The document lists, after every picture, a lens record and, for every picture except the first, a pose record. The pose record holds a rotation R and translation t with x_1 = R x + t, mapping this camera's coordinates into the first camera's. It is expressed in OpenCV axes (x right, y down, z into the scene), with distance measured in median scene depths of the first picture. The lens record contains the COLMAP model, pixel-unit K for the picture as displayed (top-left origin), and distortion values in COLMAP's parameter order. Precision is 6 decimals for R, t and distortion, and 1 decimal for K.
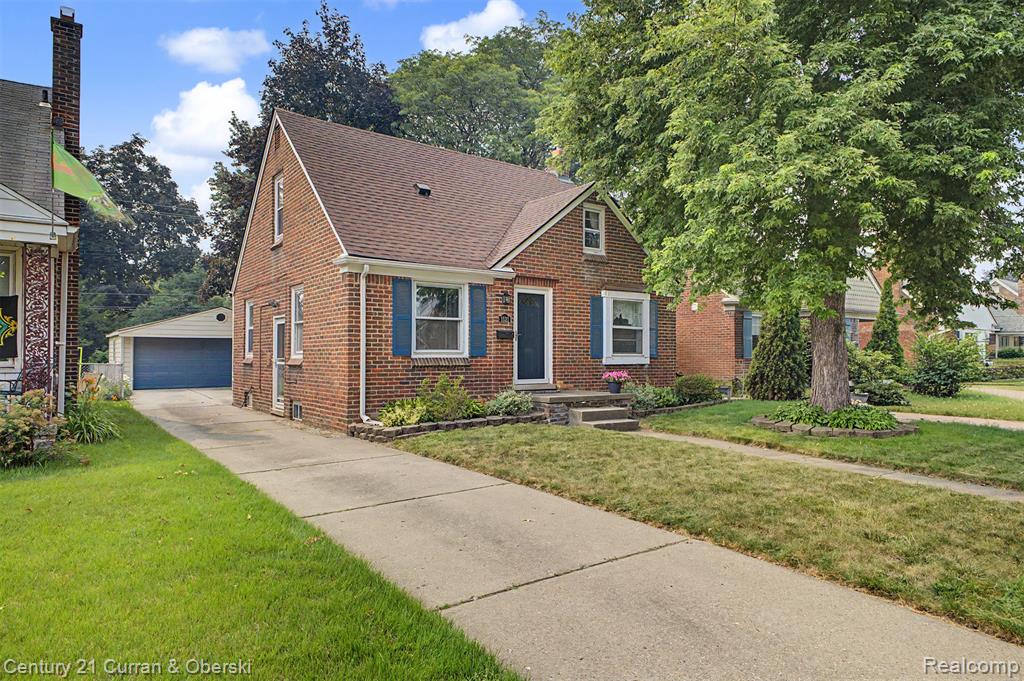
lens RADIAL K [[599.9, 0, 515.0], [0, 599.9, 348.9], [0, 0, 1]] dist [0.017464, -0.001534]
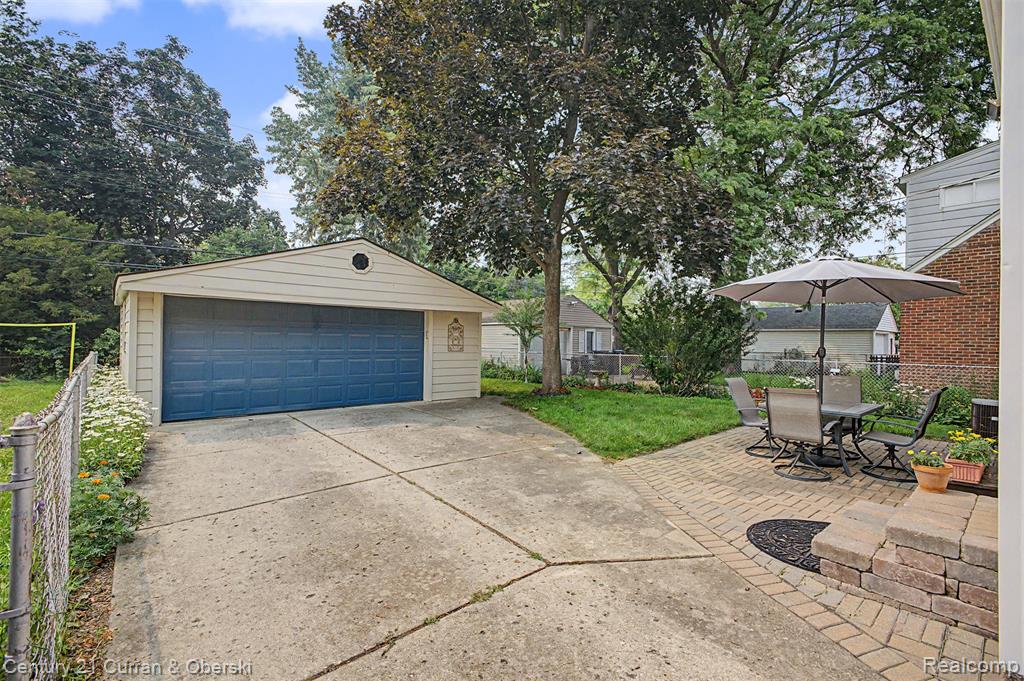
lens RADIAL K [[457.7, 0, 509.9], [0, 457.7, 337.7], [0, 0, 1]] dist [0.017883, -0.001839]
pose [[0.997324, 0.013695, 0.071809, -0.918242], [-0.014082, 0.999889, 0.004891, 0.008779], [-0.071734, -0.005889, 0.997406, 1.468479]]
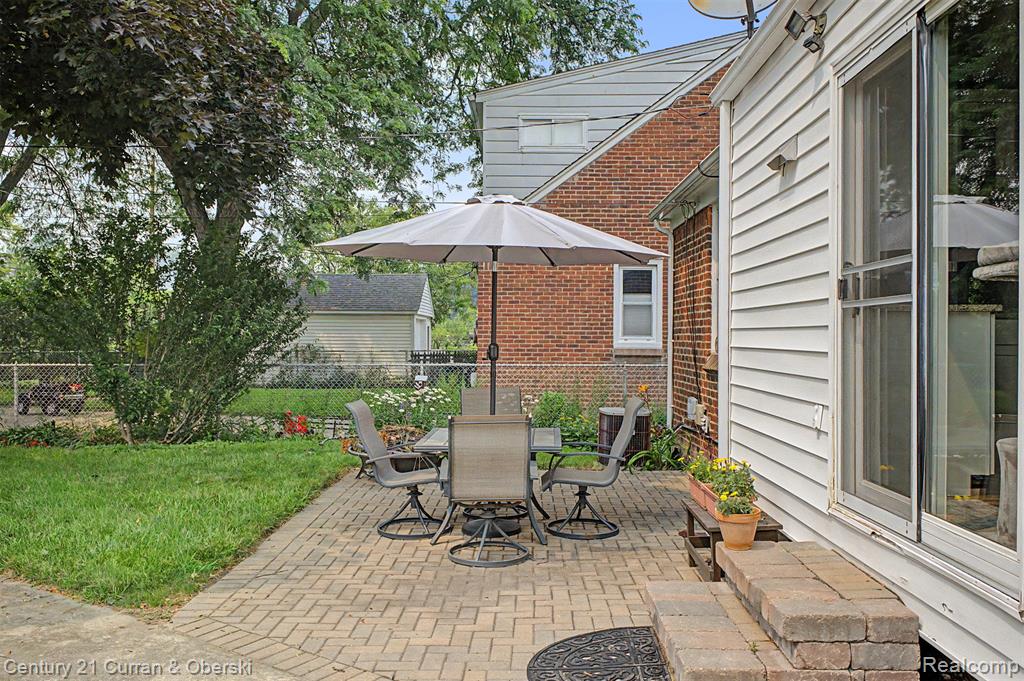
lens RADIAL K [[858.4, 0, 517.3], [0, 858.4, 340.7], [0, 0, 1]] dist [0.006972, -0.000016]
pose [[0.616831, -0.000393, 0.787095, -1.010155], [-0.013862, 0.999839, 0.011362, 0.008482], [-0.786973, -0.017920, 0.616727, 1.617472]]
